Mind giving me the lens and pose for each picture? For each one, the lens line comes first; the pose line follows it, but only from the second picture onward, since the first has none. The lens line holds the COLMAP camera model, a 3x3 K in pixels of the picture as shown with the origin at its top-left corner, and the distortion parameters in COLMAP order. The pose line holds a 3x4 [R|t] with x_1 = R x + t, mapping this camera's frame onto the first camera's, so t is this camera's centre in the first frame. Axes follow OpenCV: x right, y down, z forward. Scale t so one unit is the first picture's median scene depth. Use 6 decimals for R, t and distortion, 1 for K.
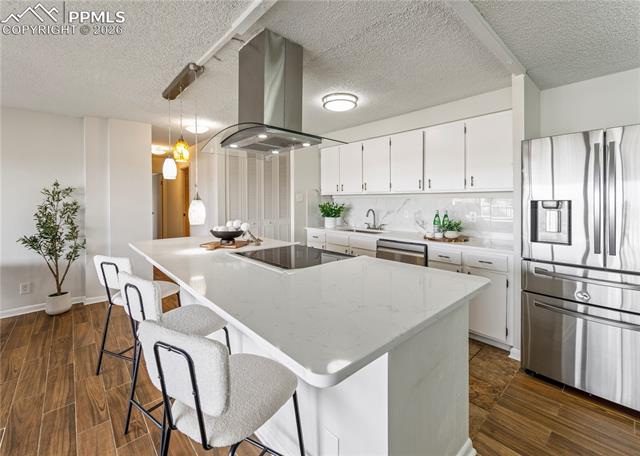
lens RADIAL K [[280.1, 0, 320.2], [0, 280.1, 198.9], [0, 0, 1]] dist [-0.000407, -0.000064]
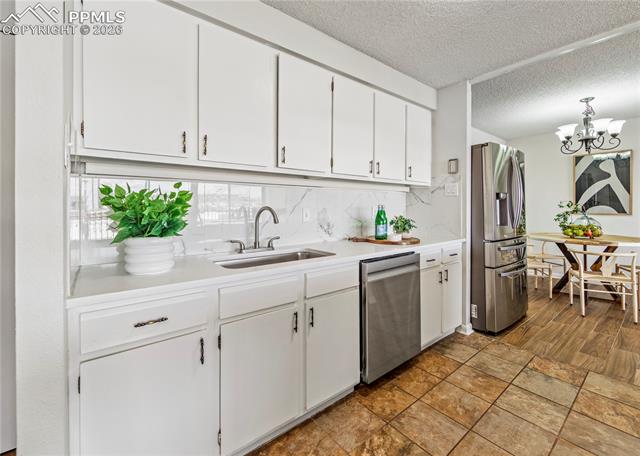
lens RADIAL K [[277.7, 0, 321.2], [0, 277.7, 205.3], [0, 0, 1]] dist [0.000334, -0.000203]
pose [[0.057302, 0.011425, 0.998292, -0.328750], [0.000888, 0.999934, -0.011495, 0.048555], [-0.998357, 0.001545, 0.057288, 1.099005]]
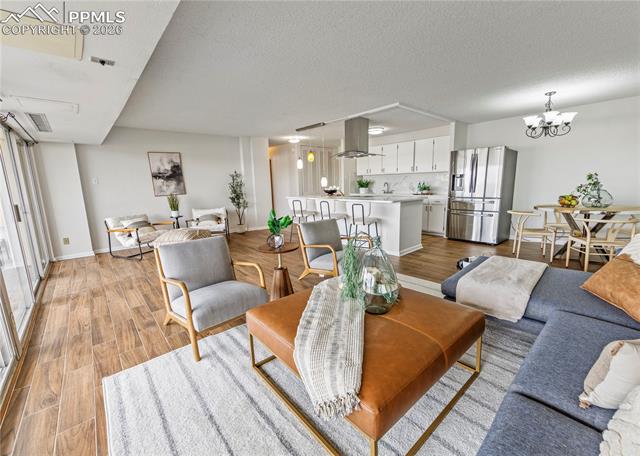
lens RADIAL K [[267.2, 0, 318.9], [0, 267.2, 227.4], [0, 0, 1]] dist [-0.001185, -0.000136]
pose [[0.999785, -0.017445, -0.011178, -0.318159], [0.019067, 0.985782, 0.166942, 0.032611], [0.008107, -0.167119, 0.985903, -1.025476]]
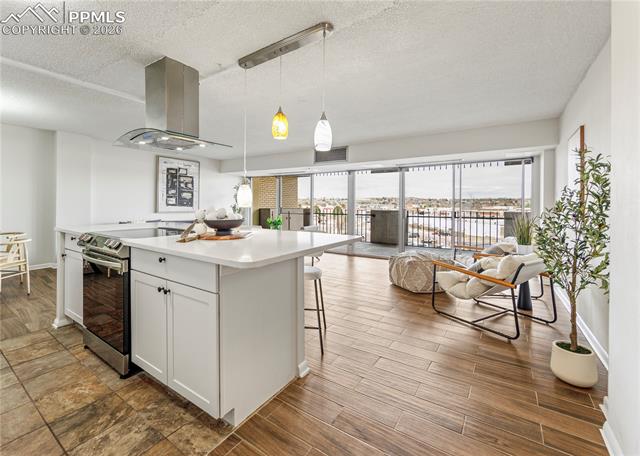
lens RADIAL K [[277.5, 0, 315.5], [0, 277.5, 207.5], [0, 0, 1]] dist [-0.004022, -0.000156]
pose [[-0.971014, 0.002073, -0.239015, -0.305843], [-0.000309, 0.999951, 0.009924, 0.054191], [0.239024, 0.009710, -0.970965, 1.425941]]
